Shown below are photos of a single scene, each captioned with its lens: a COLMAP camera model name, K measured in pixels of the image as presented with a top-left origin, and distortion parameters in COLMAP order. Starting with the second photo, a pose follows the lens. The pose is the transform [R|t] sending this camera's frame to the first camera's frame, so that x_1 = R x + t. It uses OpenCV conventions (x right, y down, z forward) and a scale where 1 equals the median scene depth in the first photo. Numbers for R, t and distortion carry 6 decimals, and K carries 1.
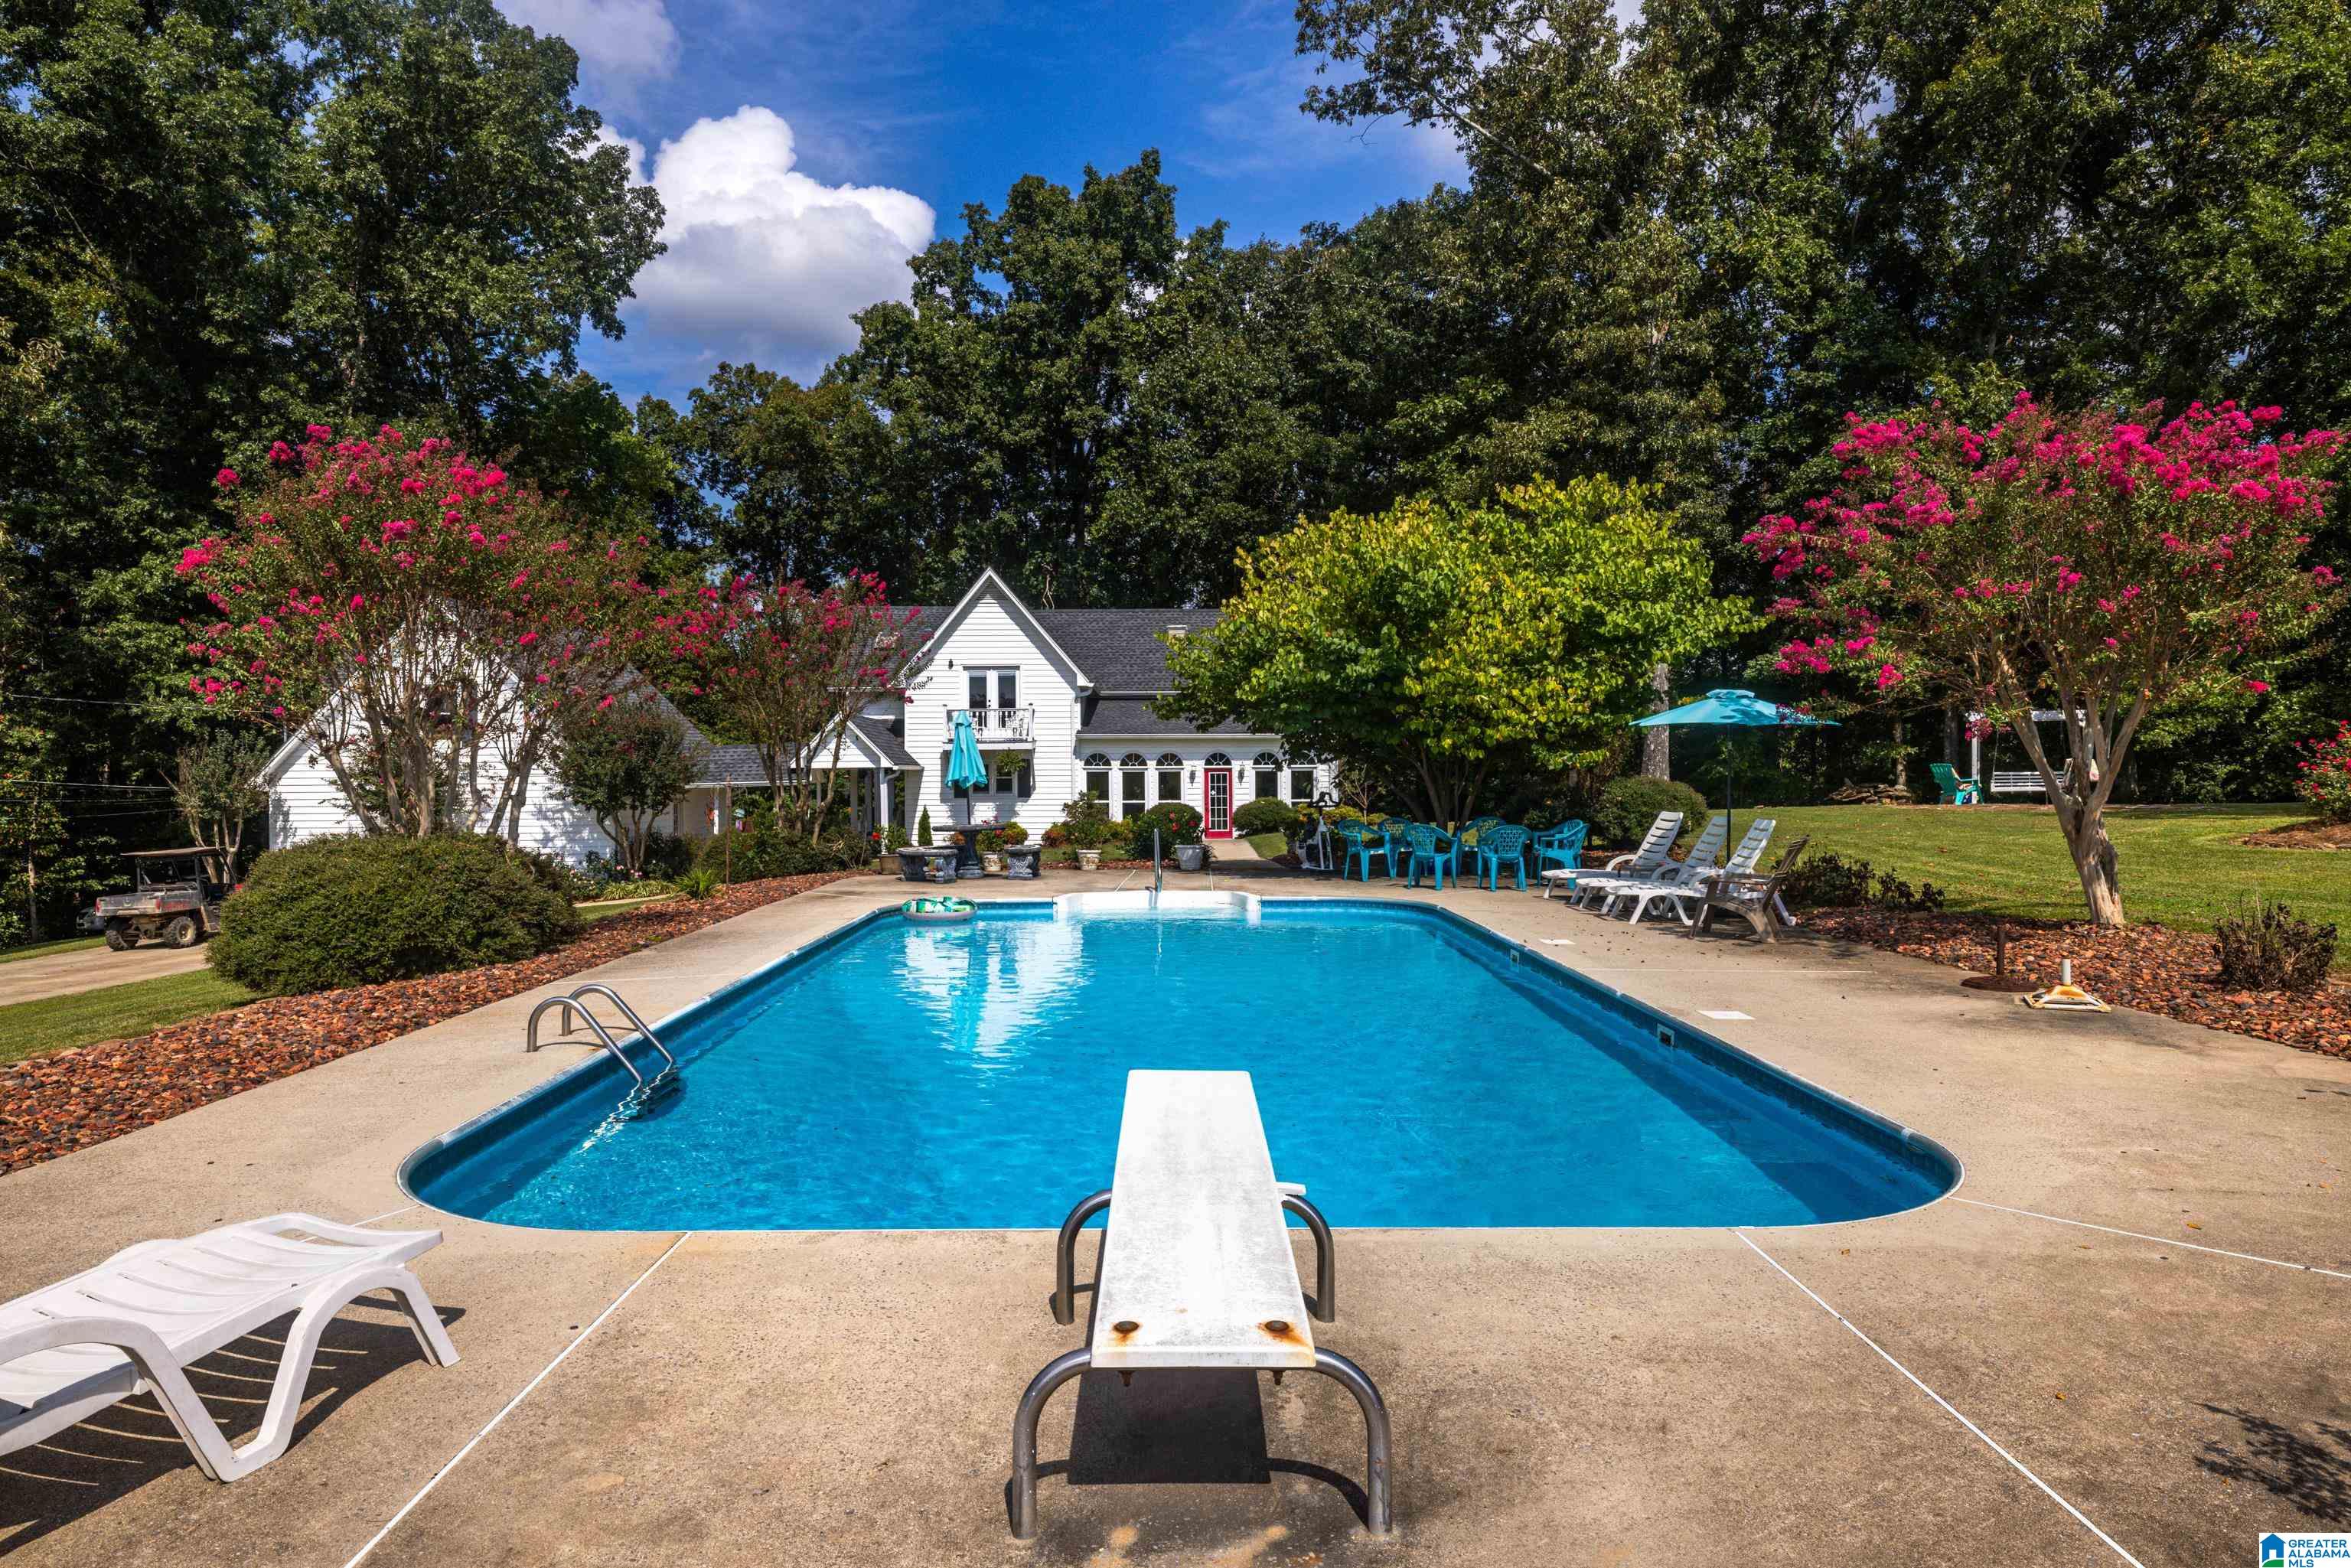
lens RADIAL K [[1458.4, 0, 1175.5], [0, 1458.4, 784.0], [0, 0, 1]] dist [-0.022985, 0.020930]
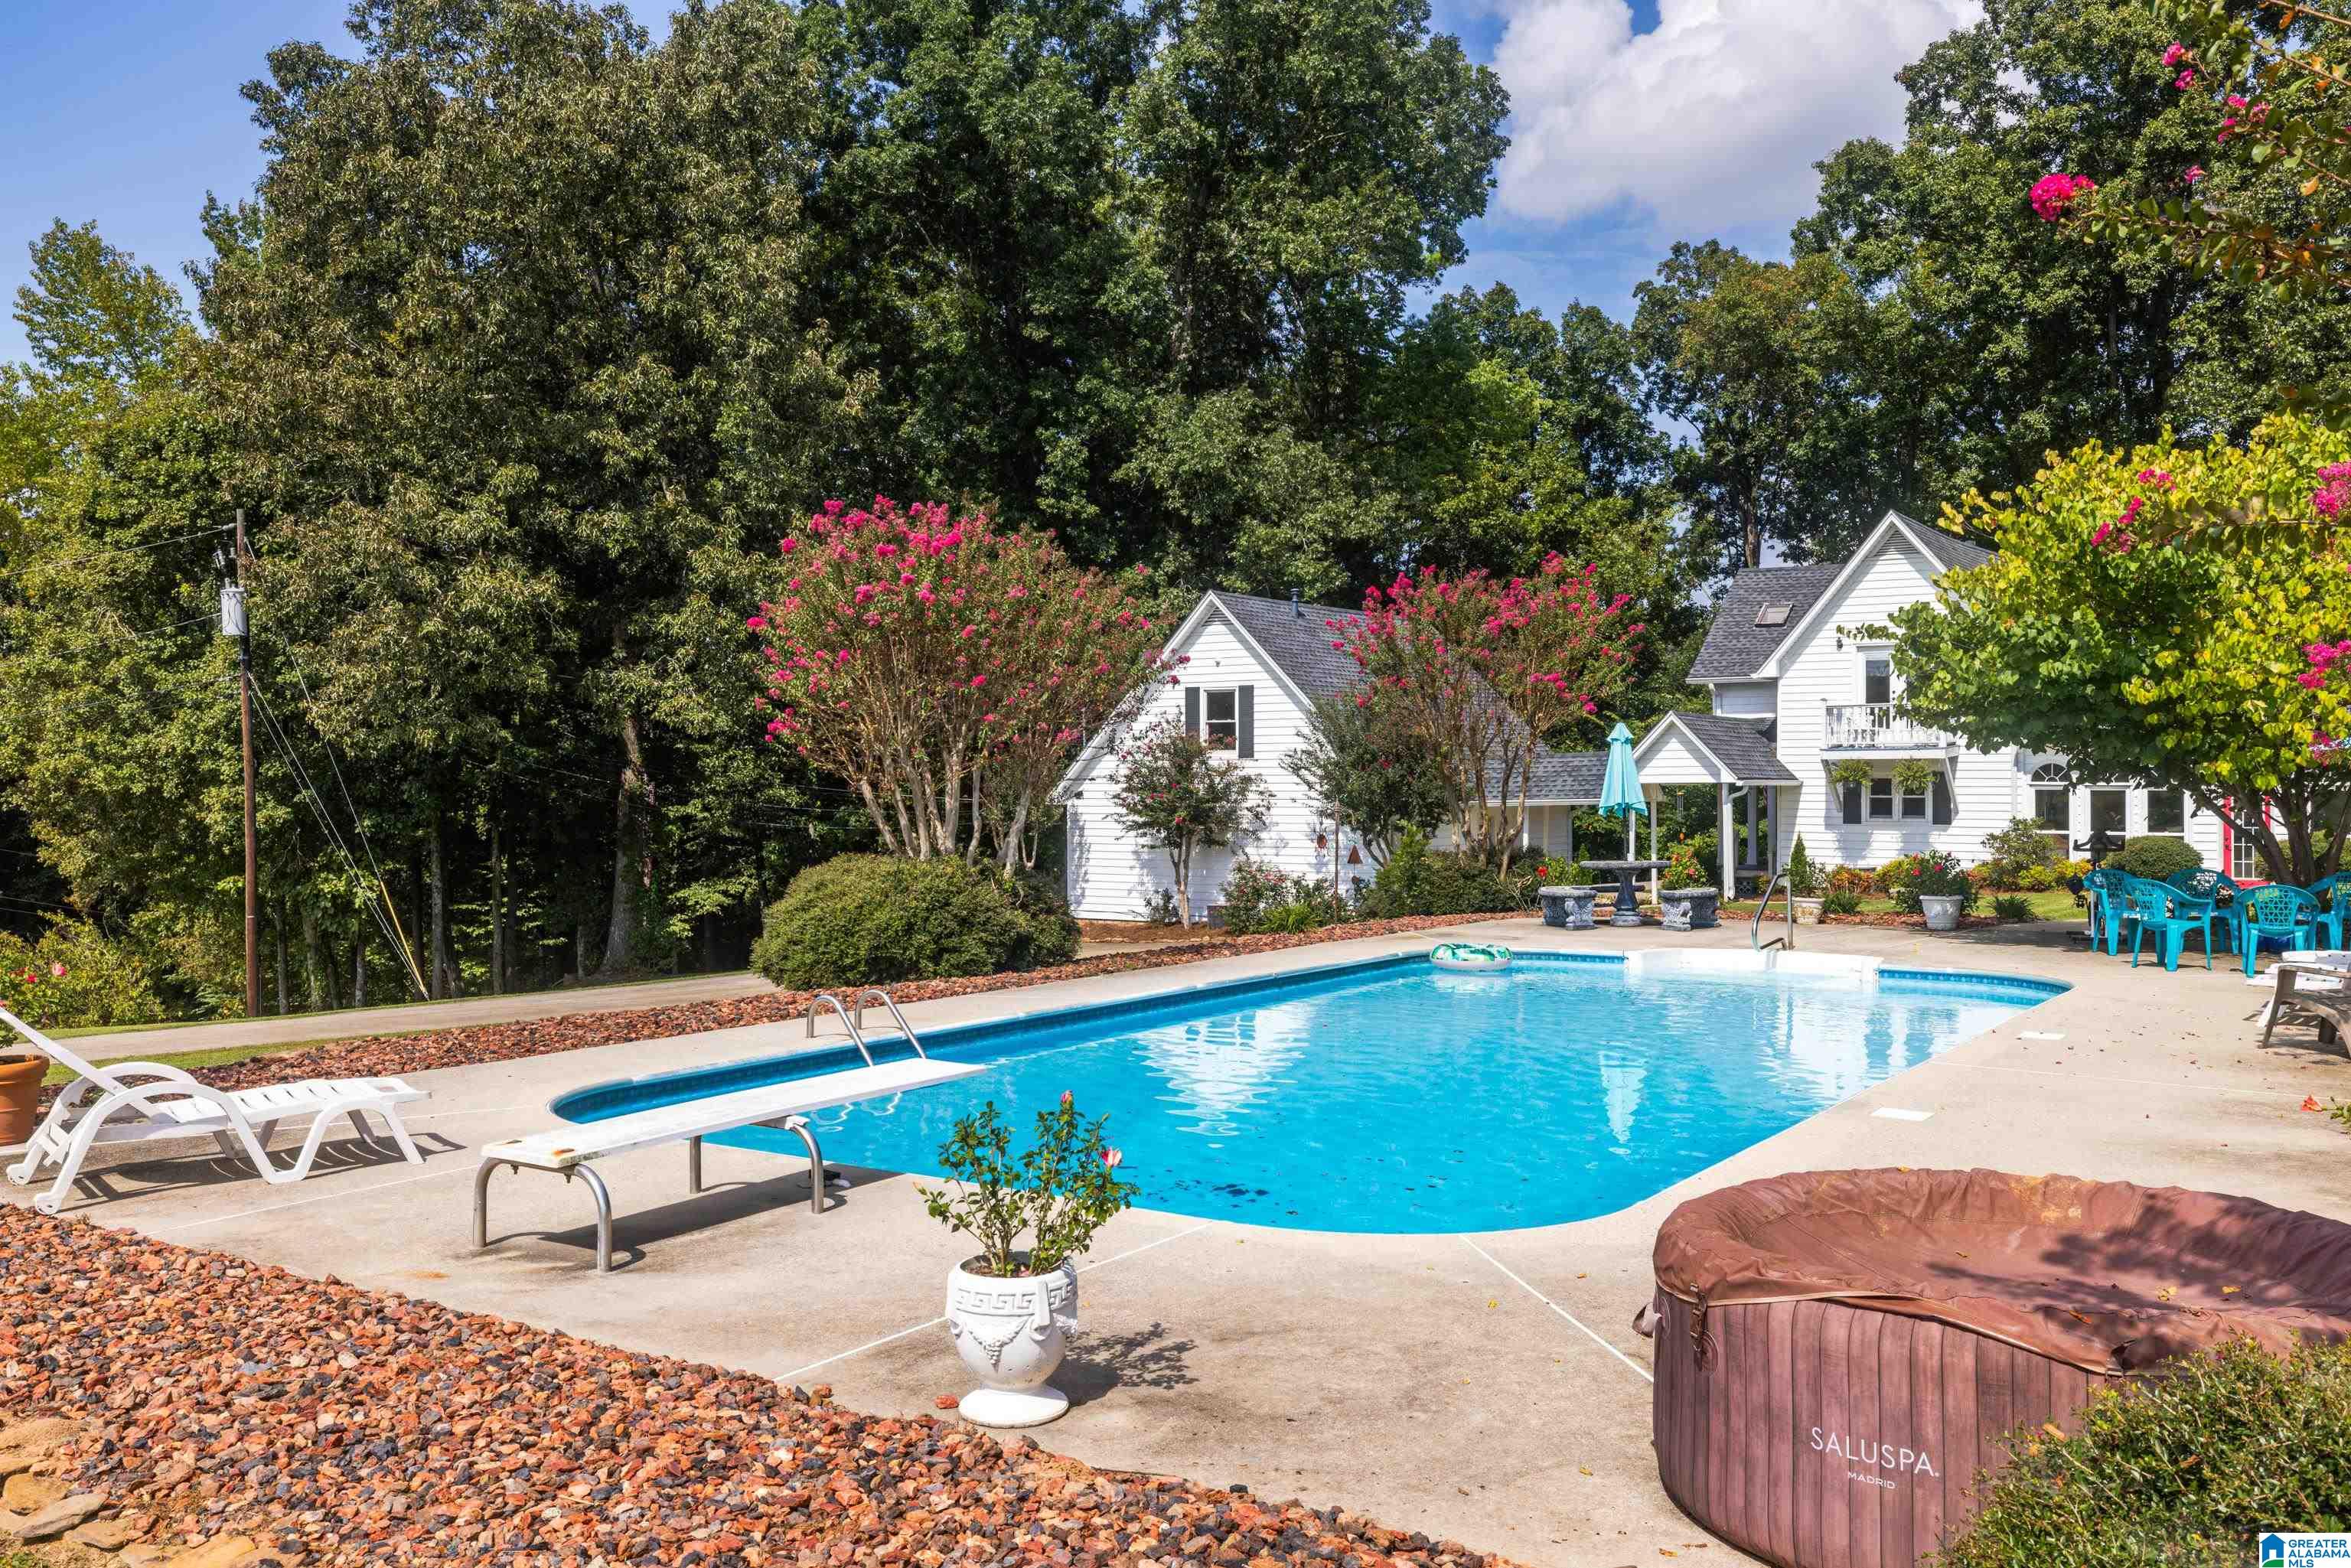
lens RADIAL K [[2033.6, 0, 1172.2], [0, 2033.6, 753.3], [0, 0, 1]] dist [0.012422, 0.005033]
pose [[0.822420, -0.001743, -0.568878, 0.156632], [-0.009065, 0.999828, -0.016168, -0.006273], [0.568808, 0.018454, 0.822263, -0.048840]]
